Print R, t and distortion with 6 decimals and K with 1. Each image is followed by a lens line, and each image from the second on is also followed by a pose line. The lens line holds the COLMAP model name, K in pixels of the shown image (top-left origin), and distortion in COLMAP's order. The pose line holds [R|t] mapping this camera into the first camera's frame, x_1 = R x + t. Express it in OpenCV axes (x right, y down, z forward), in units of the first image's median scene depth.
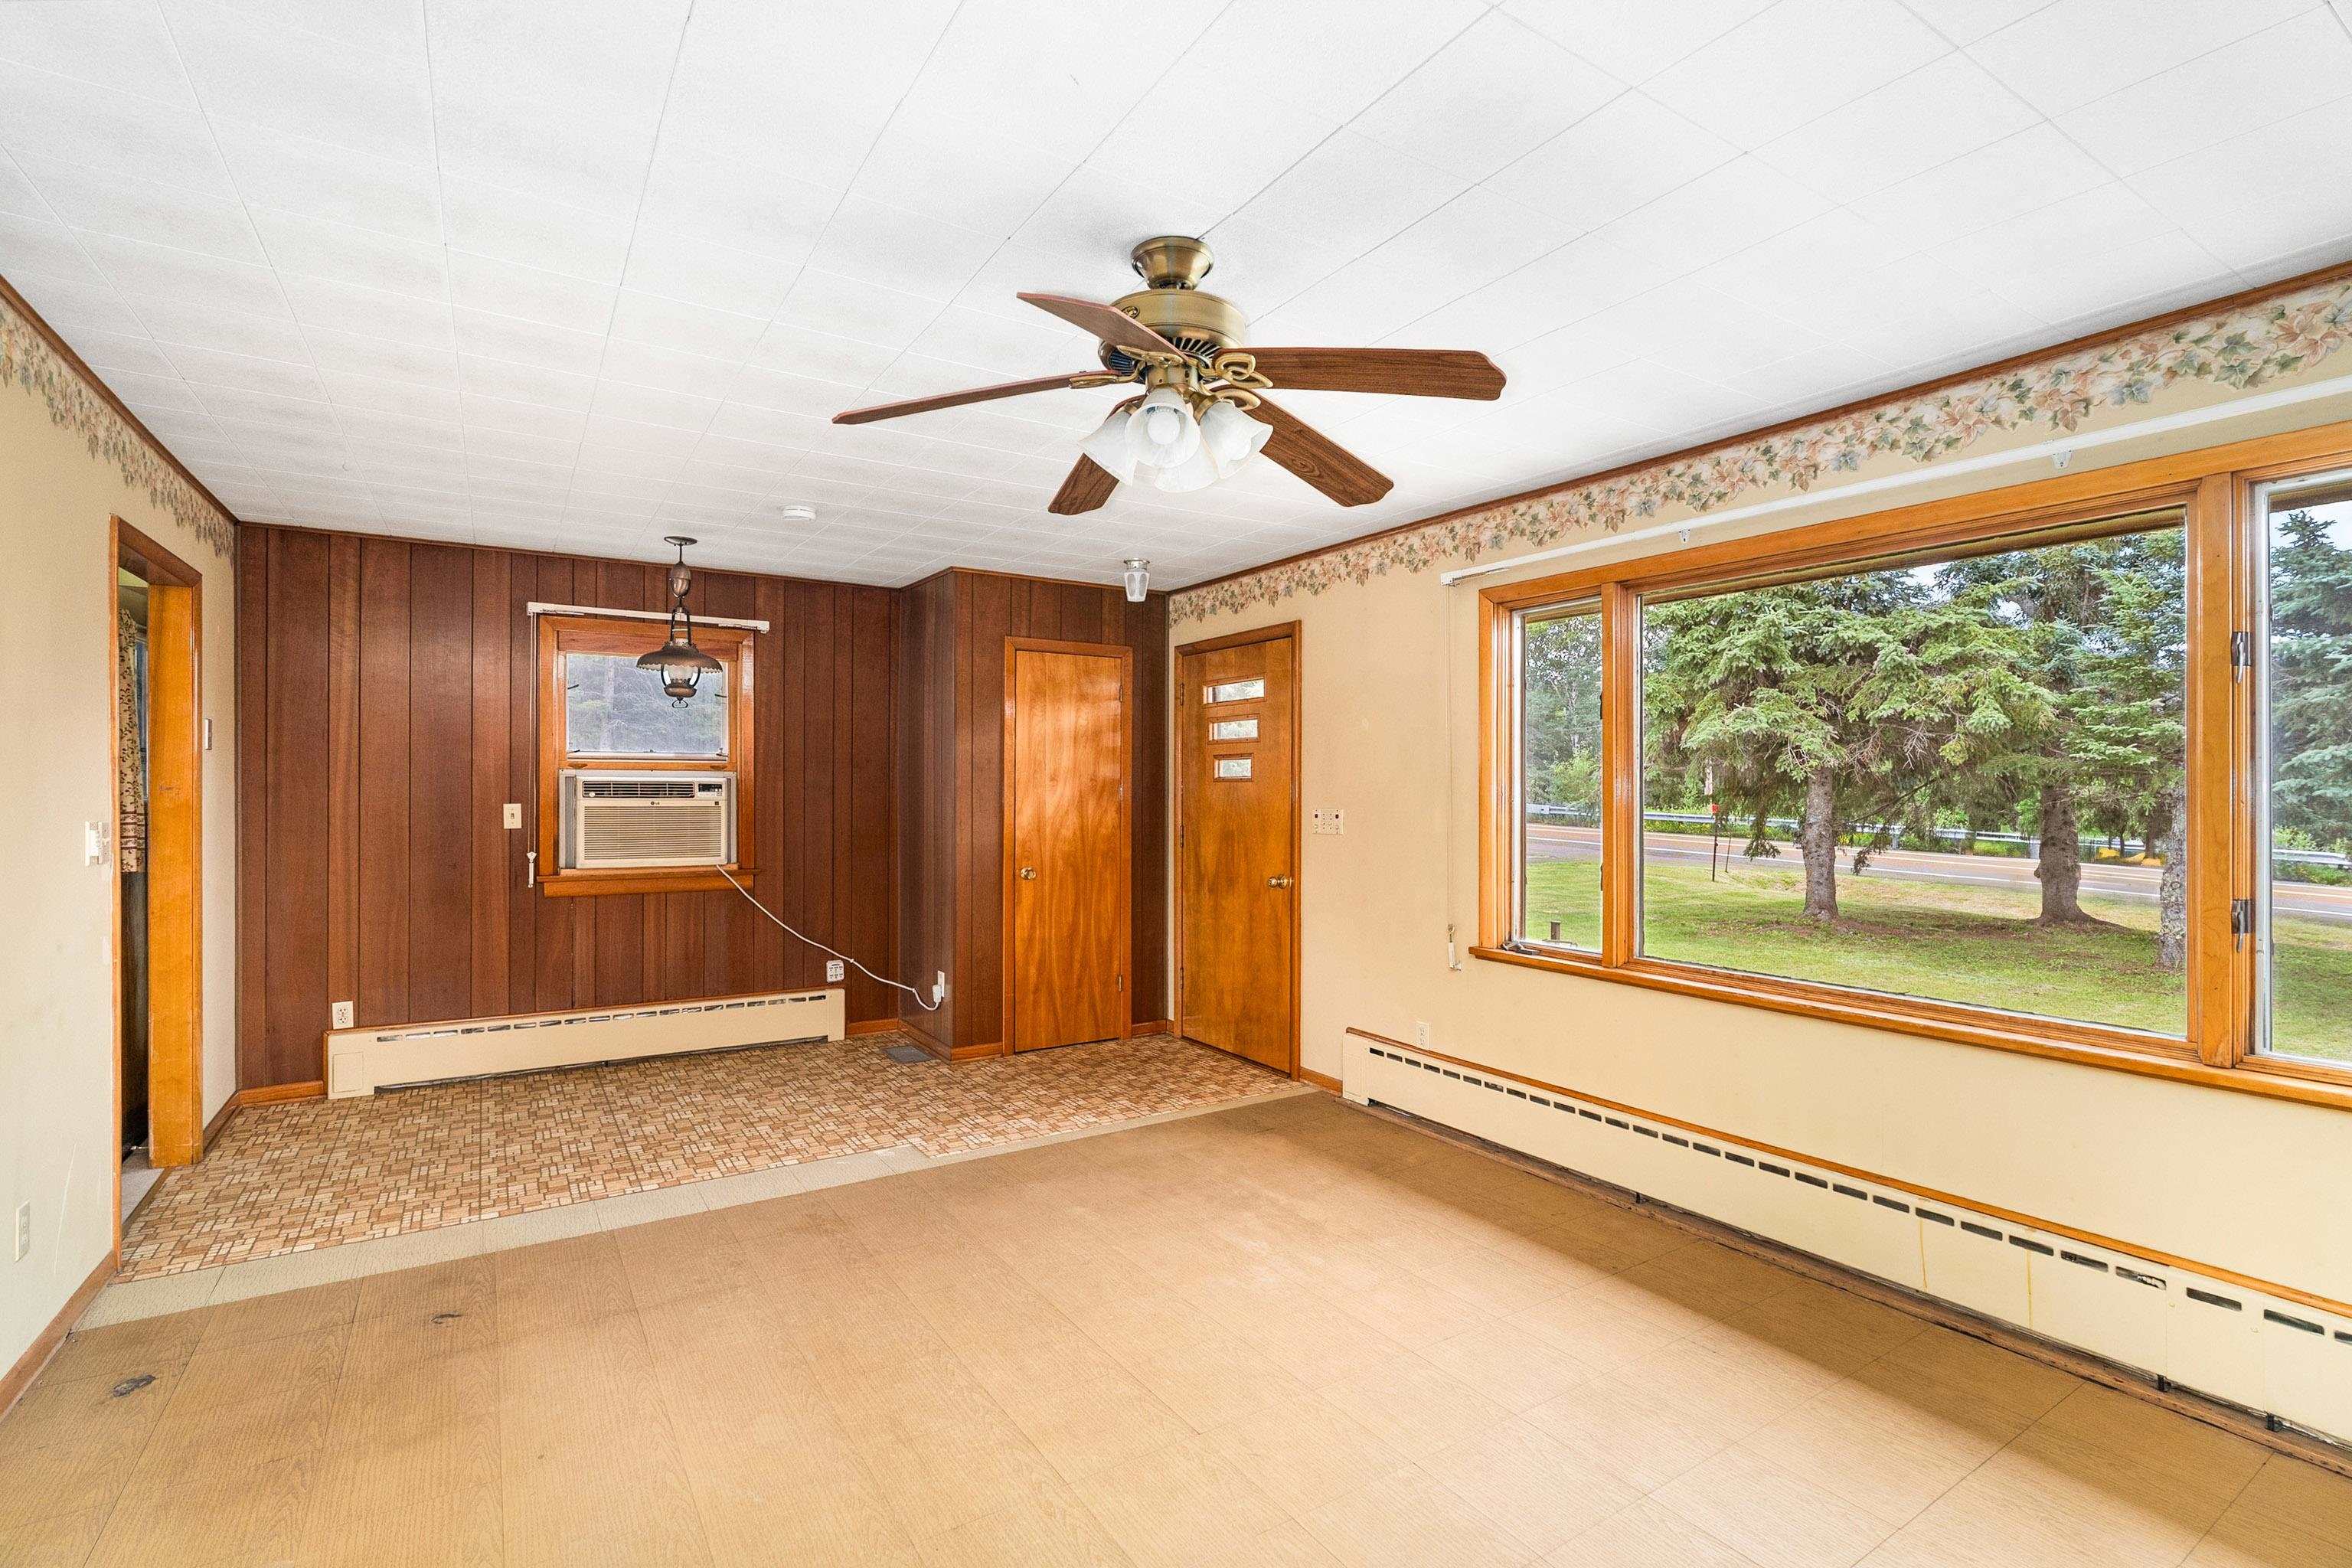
lens RADIAL K [[1078.6, 0, 1174.4], [0, 1078.6, 792.6], [0, 0, 1]] dist [-0.012468, 0.005114]
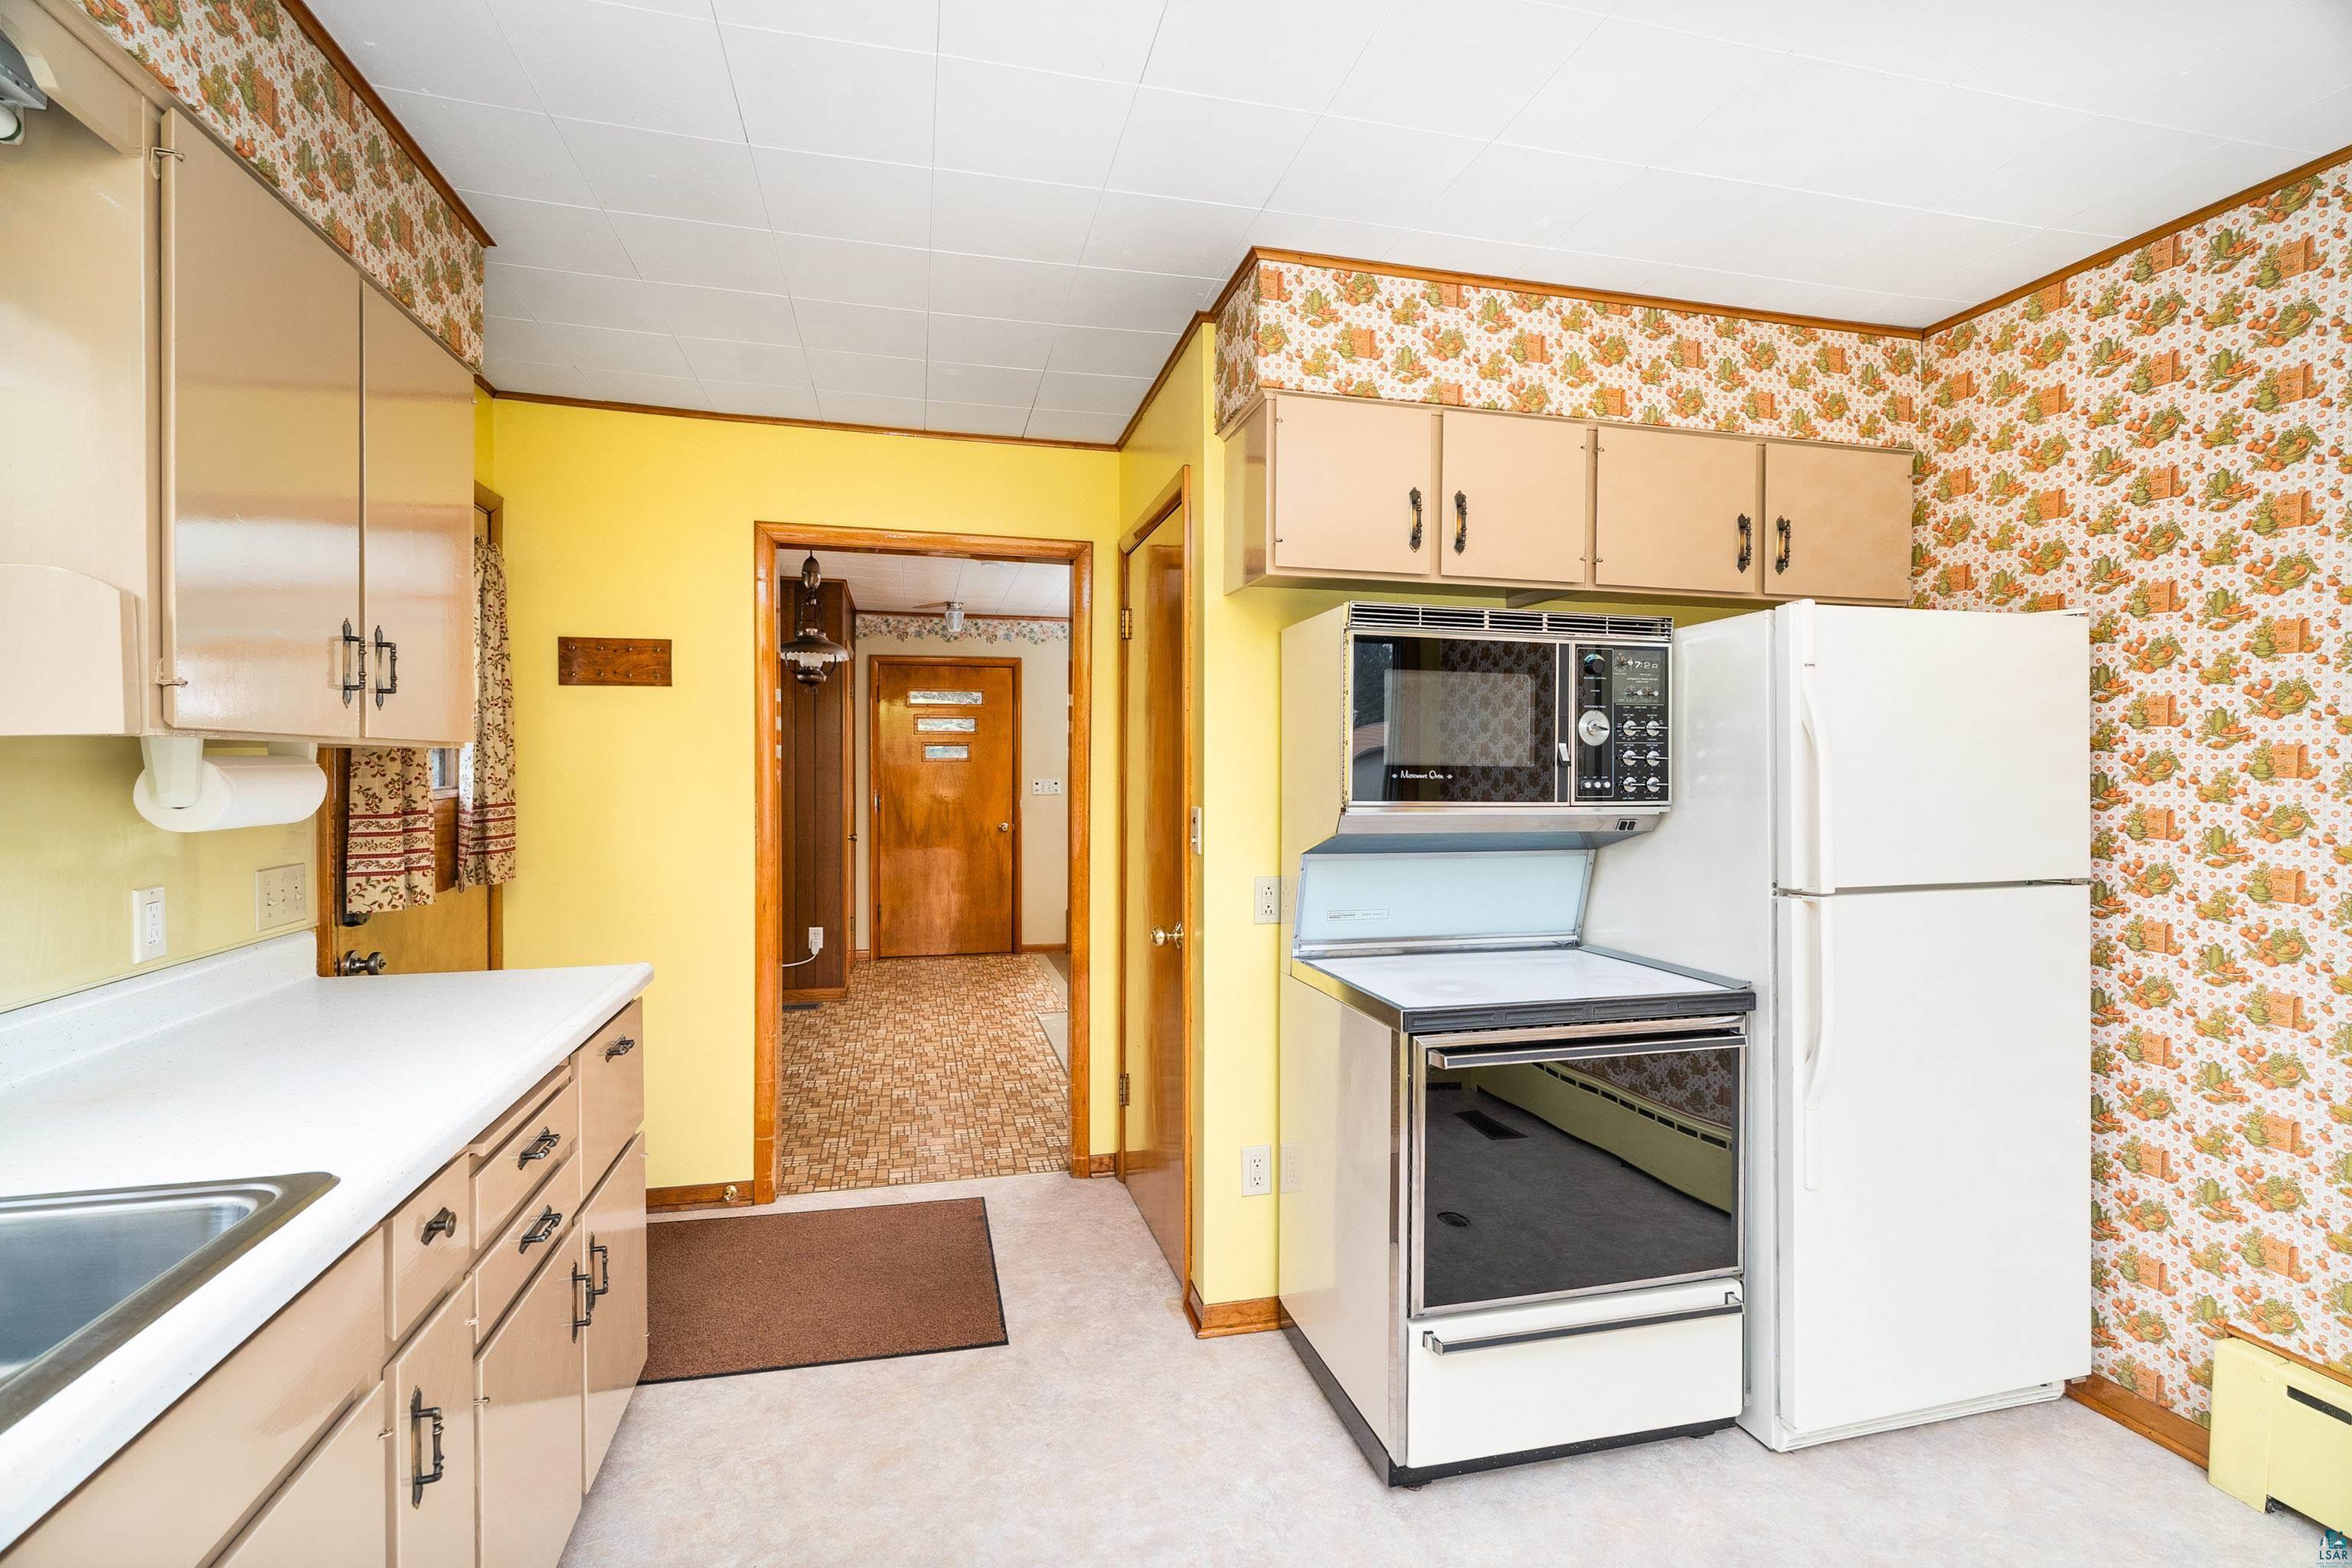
lens RADIAL K [[1078.6, 0, 1171.4], [0, 1078.6, 774.7], [0, 0, 1]] dist [-0.012468, 0.005114]
pose [[0.318267, -0.013514, 0.947905, -1.286074], [0.001191, 0.999903, 0.013855, -0.013828], [-0.948000, -0.003280, 0.318253, 0.299856]]
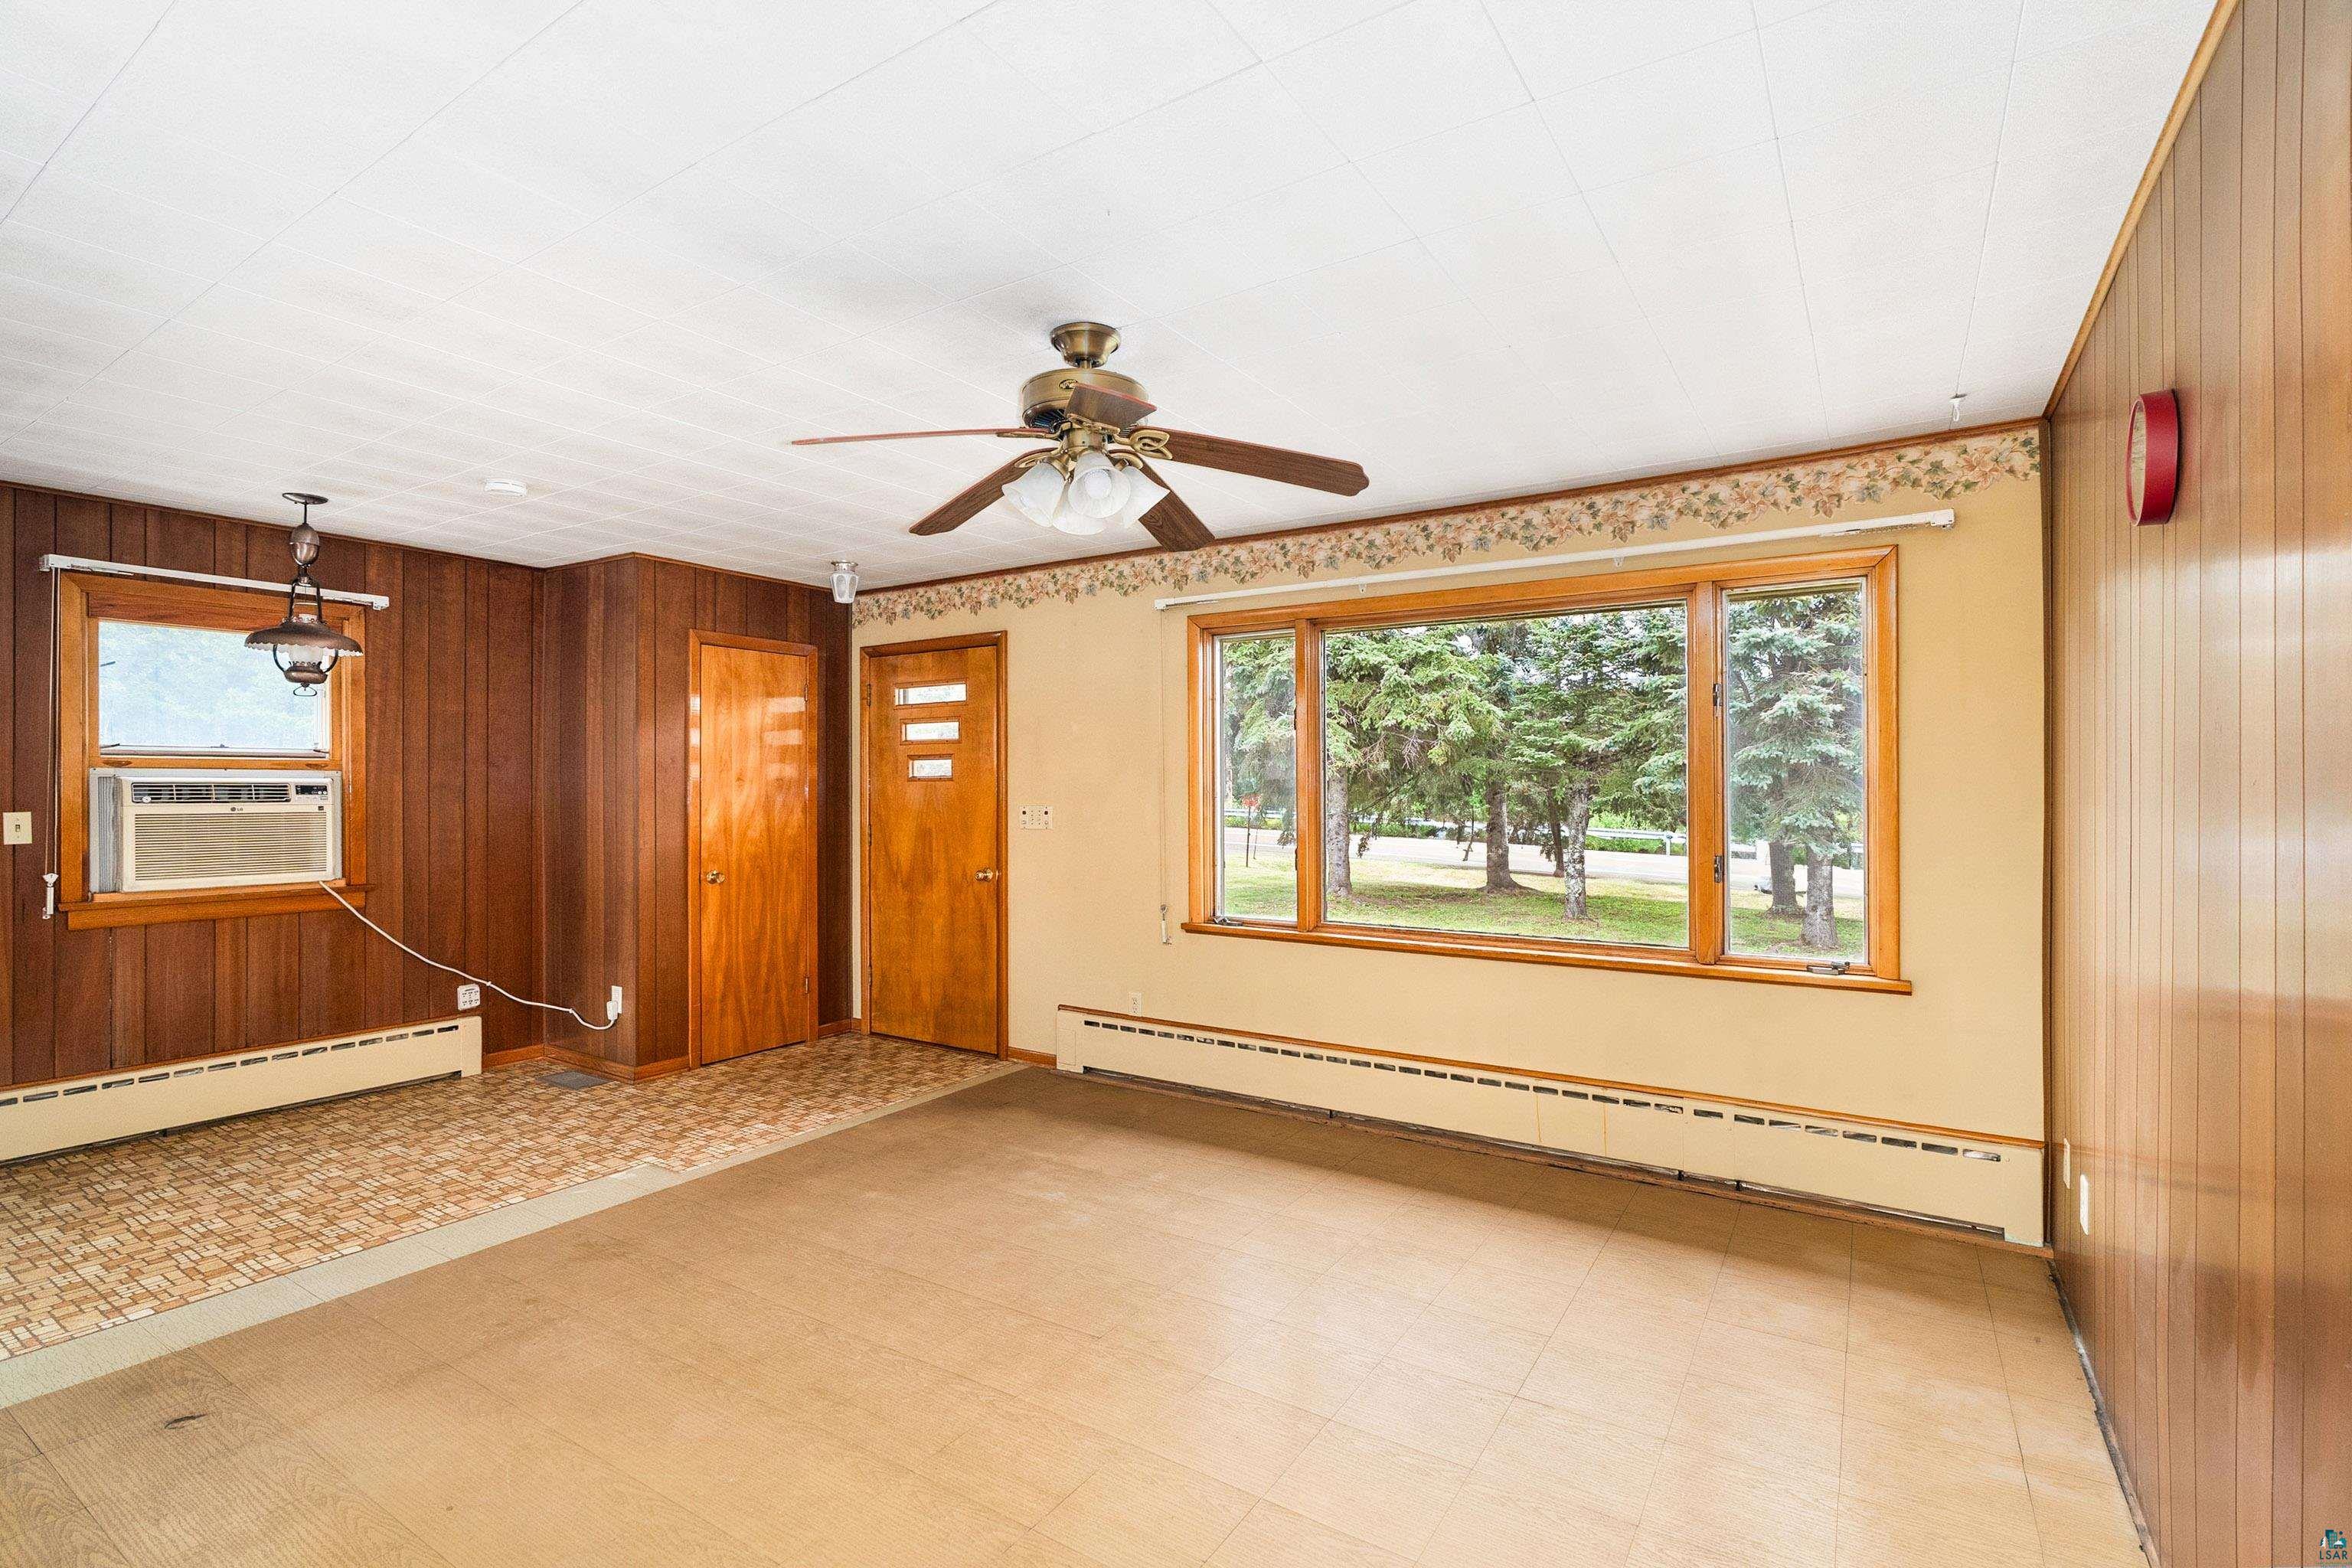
lens RADIAL K [[1078.6, 0, 1179.7], [0, 1078.6, 782.3], [0, 0, 1]] dist [-0.012468, 0.005114]
pose [[0.912066, -0.003332, 0.410030, -0.166076], [0.006686, 0.999955, -0.006747, -0.000336], [-0.409989, 0.008895, 0.912047, -0.049221]]
